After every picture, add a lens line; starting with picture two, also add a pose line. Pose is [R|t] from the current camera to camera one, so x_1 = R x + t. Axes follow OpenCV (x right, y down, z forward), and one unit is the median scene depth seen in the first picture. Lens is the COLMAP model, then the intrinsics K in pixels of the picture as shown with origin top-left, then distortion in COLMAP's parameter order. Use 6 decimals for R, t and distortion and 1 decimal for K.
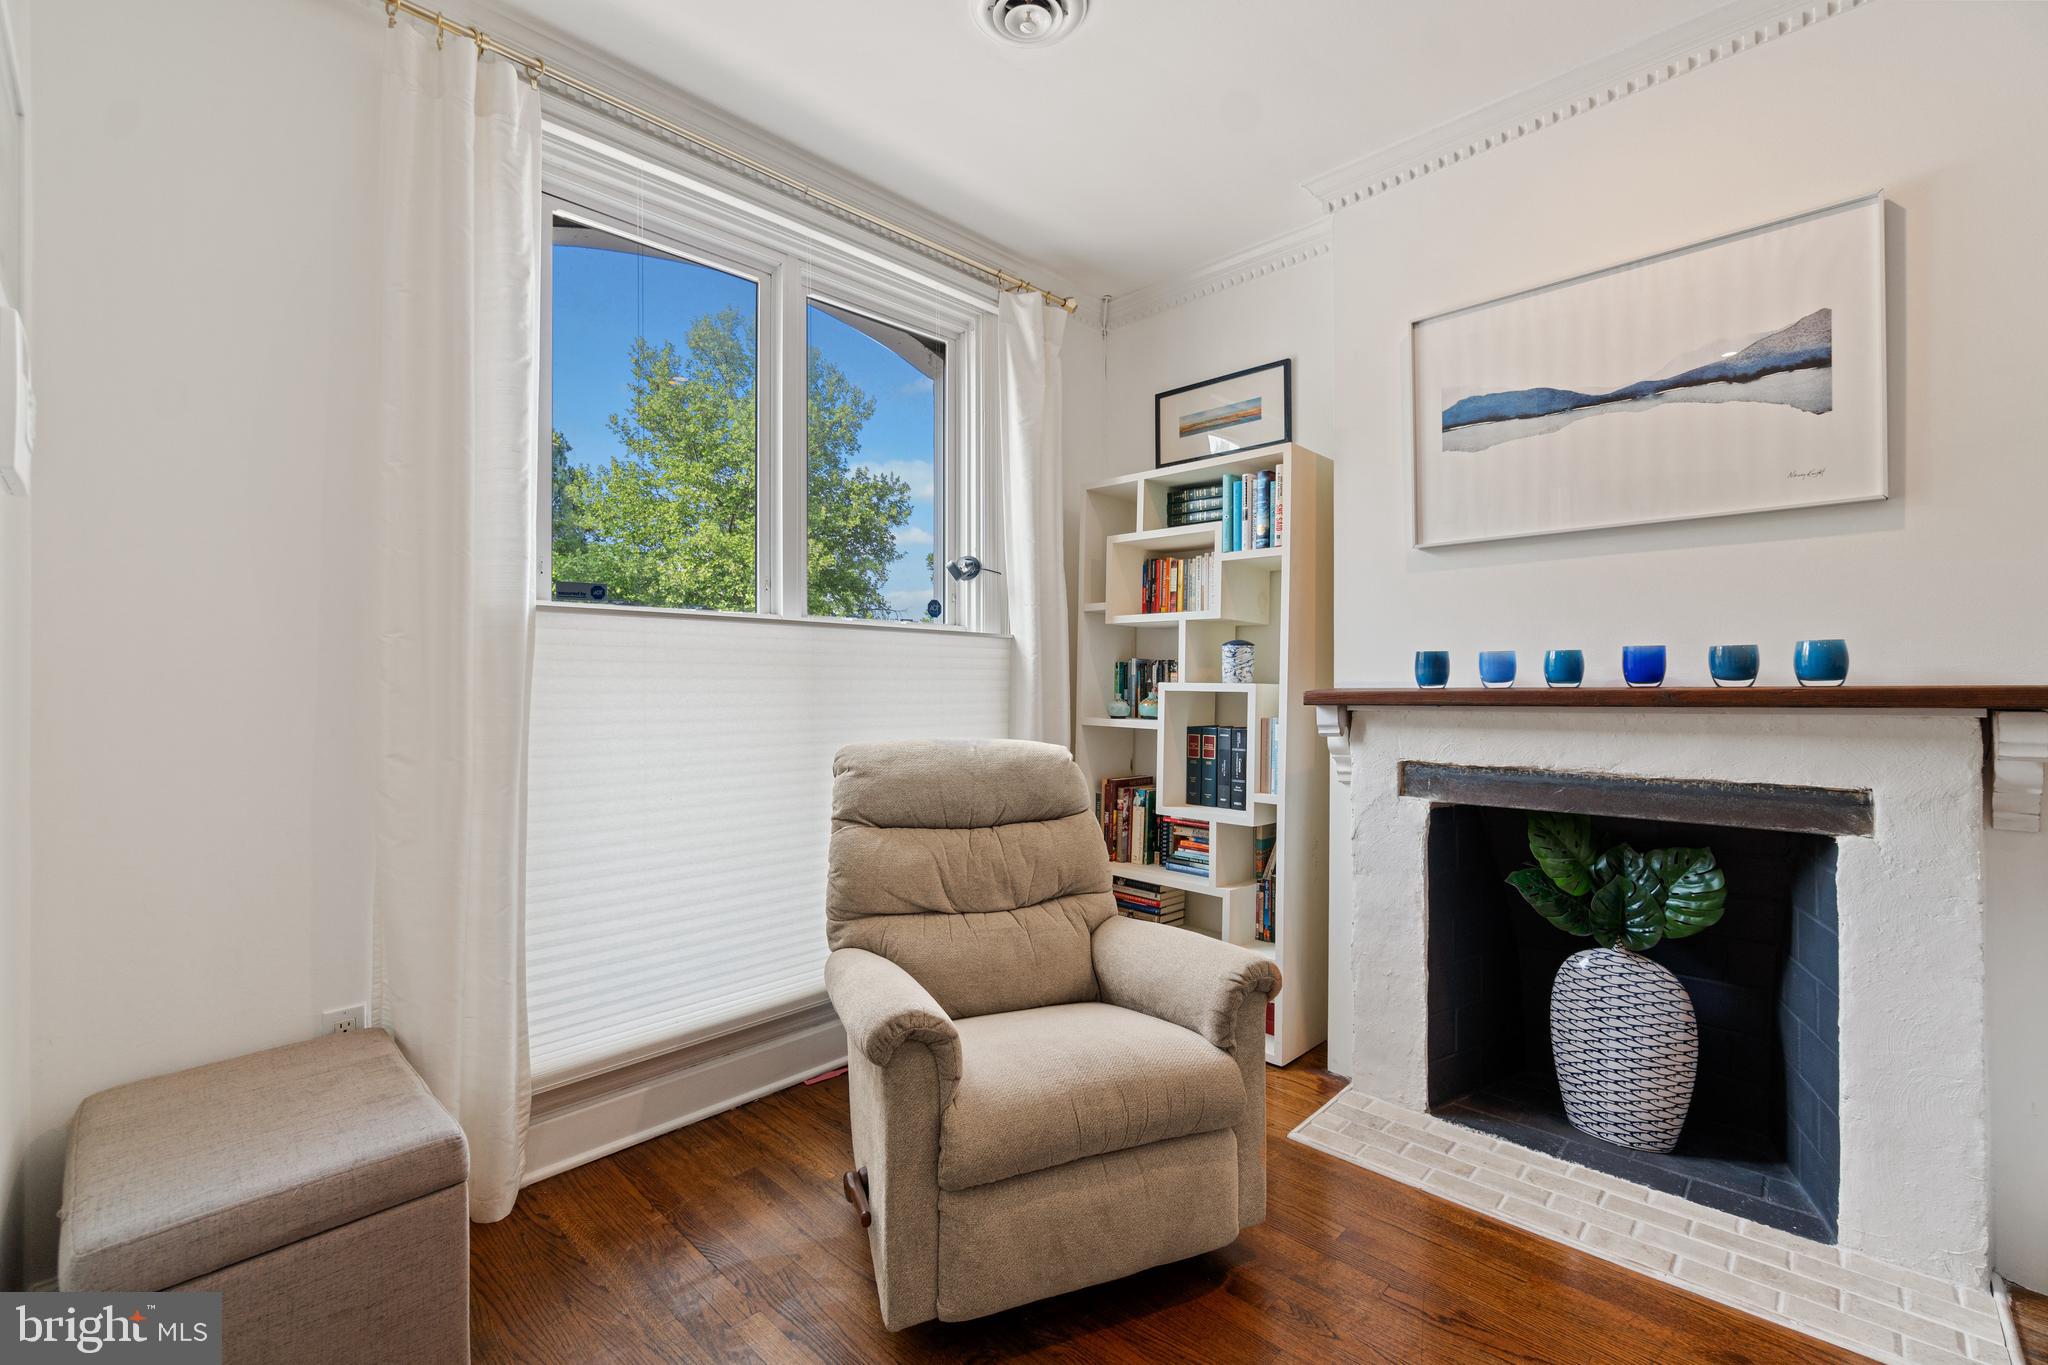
lens RADIAL K [[868.8, 0, 1024.0], [0, 868.8, 682.5], [0, 0, 1]] dist [-0.001717, 0.000084]
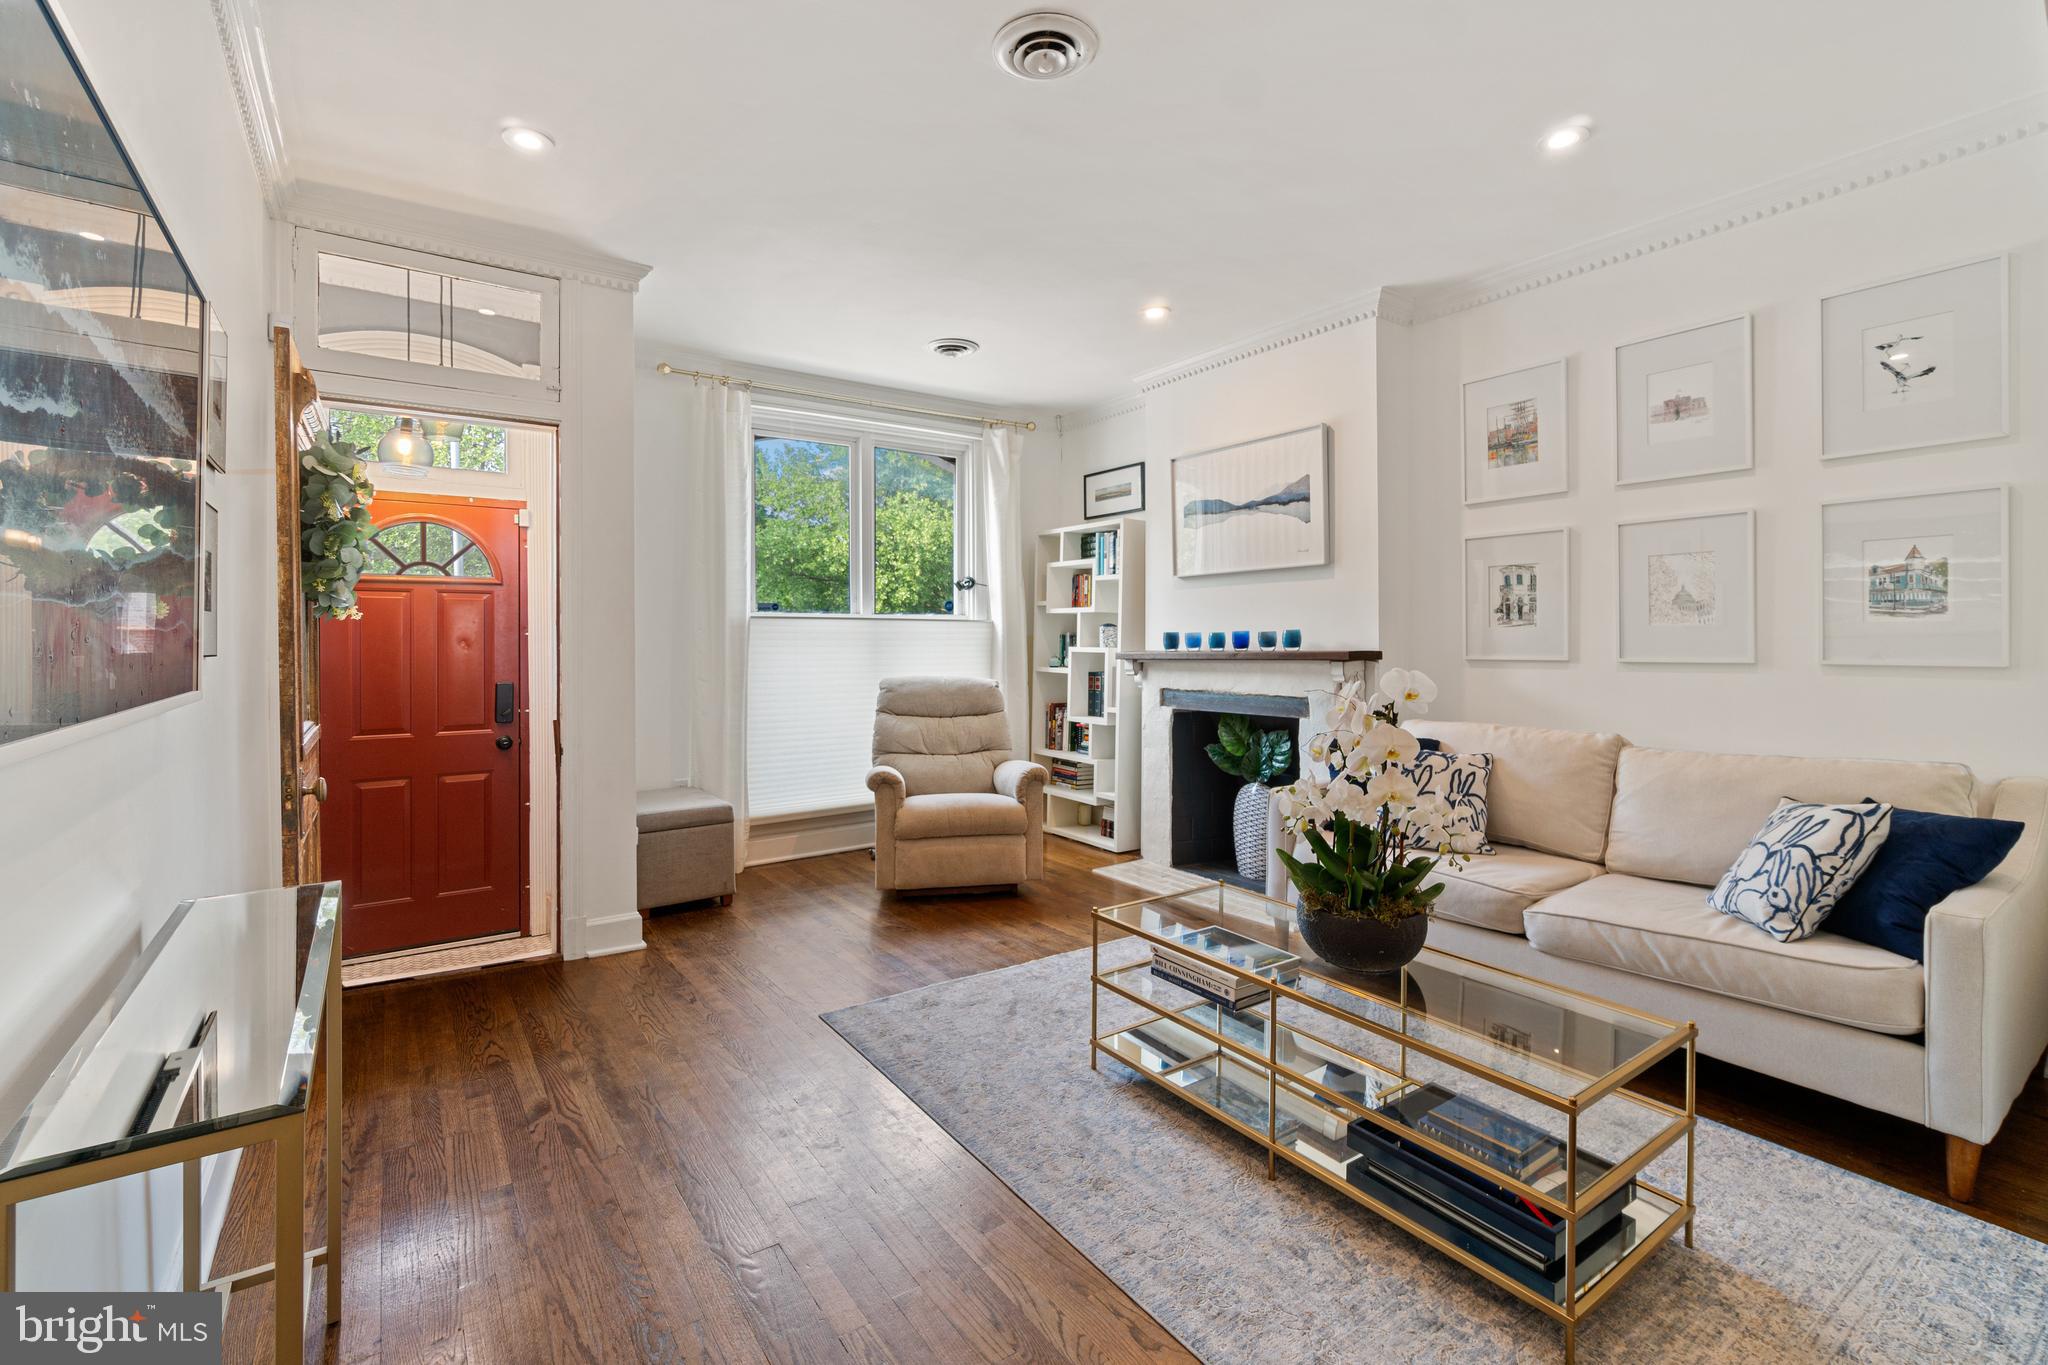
lens RADIAL K [[881.1, 0, 1021.8], [0, 881.1, 654.9], [0, 0, 1]] dist [-0.007224, 0.000763]
pose [[0.983370, -0.000501, -0.181613, 0.433851], [0.003582, 0.999855, 0.016640, -0.016198], [0.181579, -0.017014, 0.983229, -0.887730]]
